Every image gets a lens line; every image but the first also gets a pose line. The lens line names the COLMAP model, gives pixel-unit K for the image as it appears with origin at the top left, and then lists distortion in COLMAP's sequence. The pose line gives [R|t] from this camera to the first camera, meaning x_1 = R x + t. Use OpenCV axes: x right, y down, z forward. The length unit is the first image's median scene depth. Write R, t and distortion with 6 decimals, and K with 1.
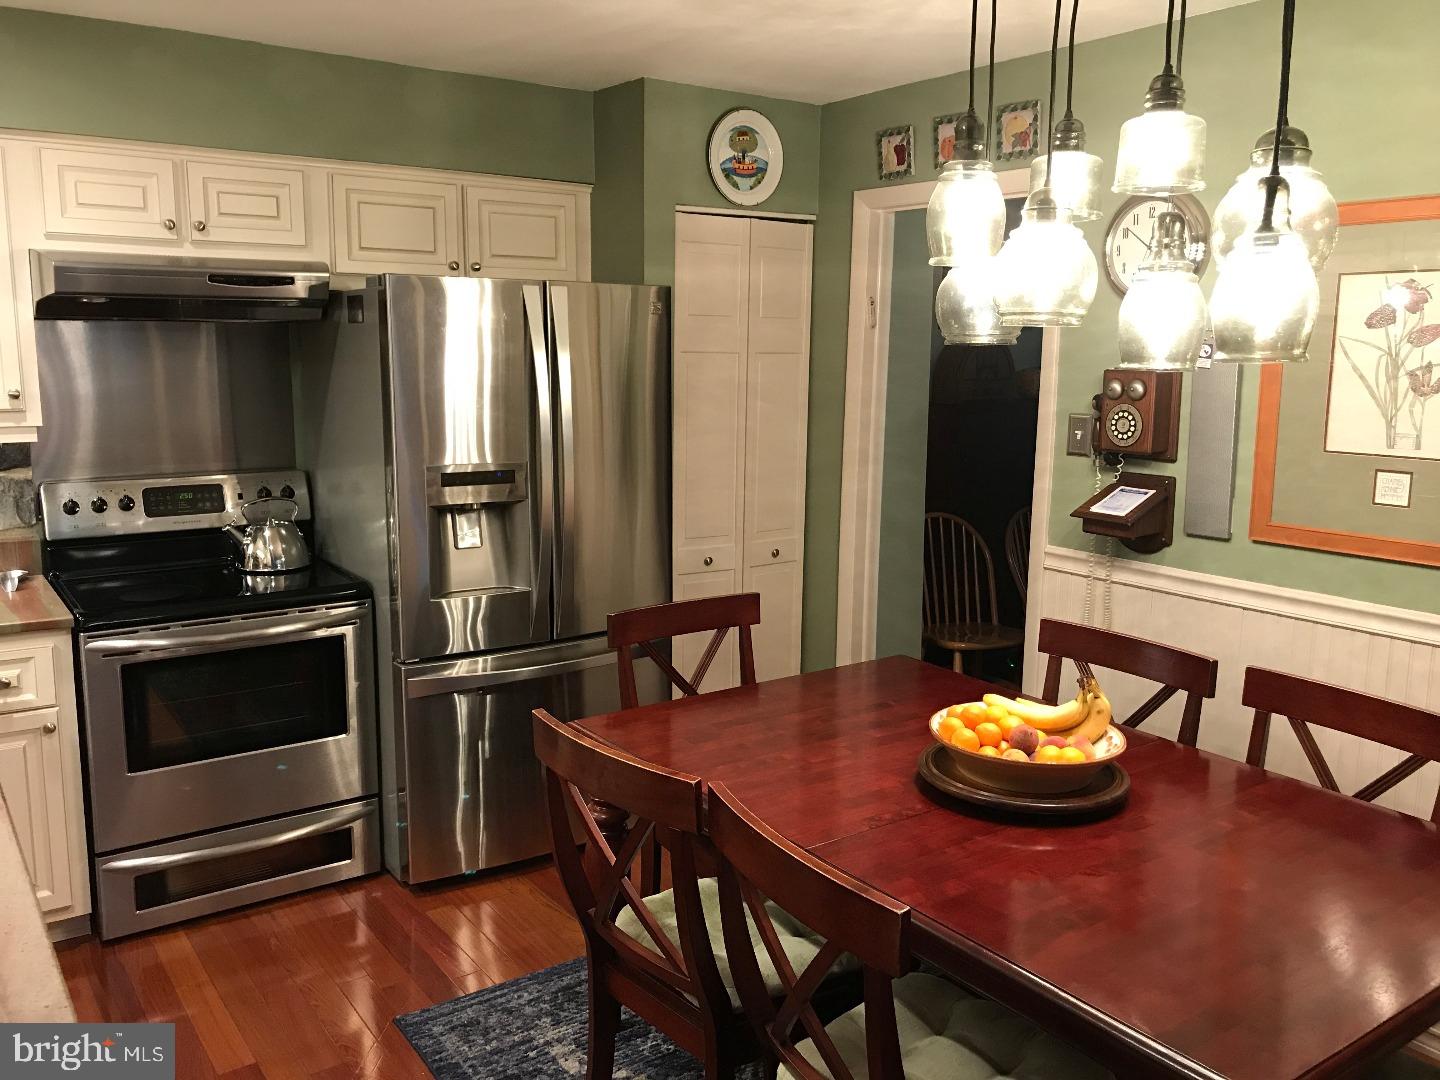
lens RADIAL K [[1189.8, 0, 720.8], [0, 1189.8, 529.0], [0, 0, 1]] dist [0.010790, -0.020761]
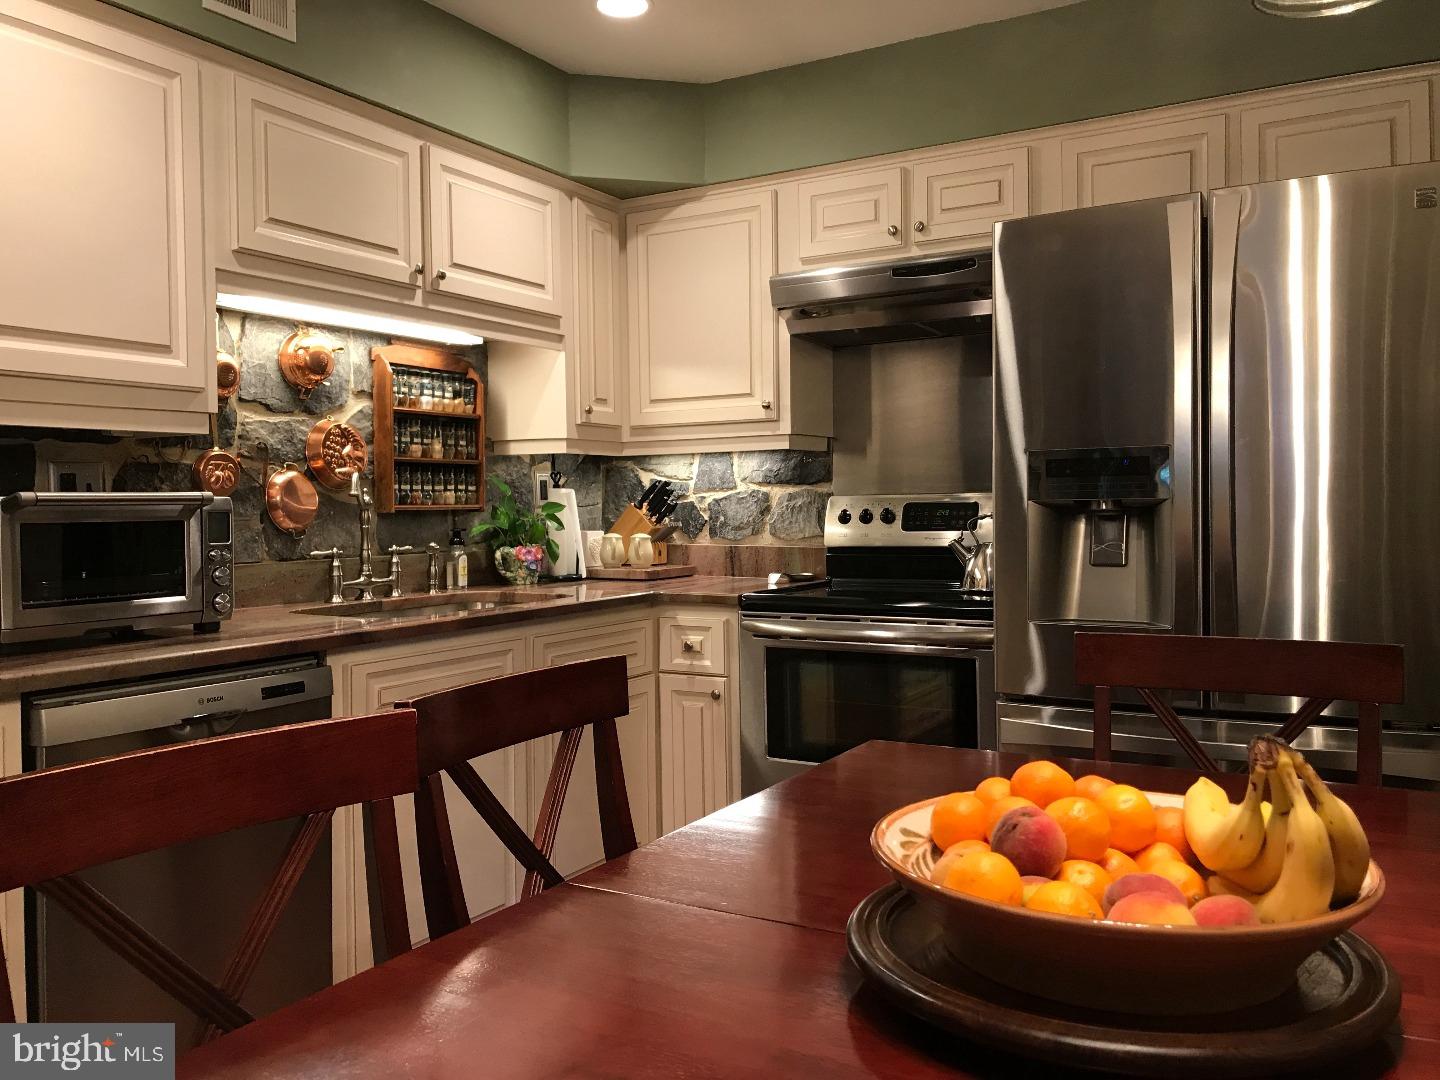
lens RADIAL K [[1189.8, 0, 713.8], [0, 1189.8, 547.2], [0, 0, 1]] dist [0.010790, -0.020761]
pose [[0.402362, 0.013063, -0.915388, 0.385329], [-0.127567, 0.990943, -0.041931, 0.068497], [0.906549, 0.133644, 0.400384, 0.472280]]
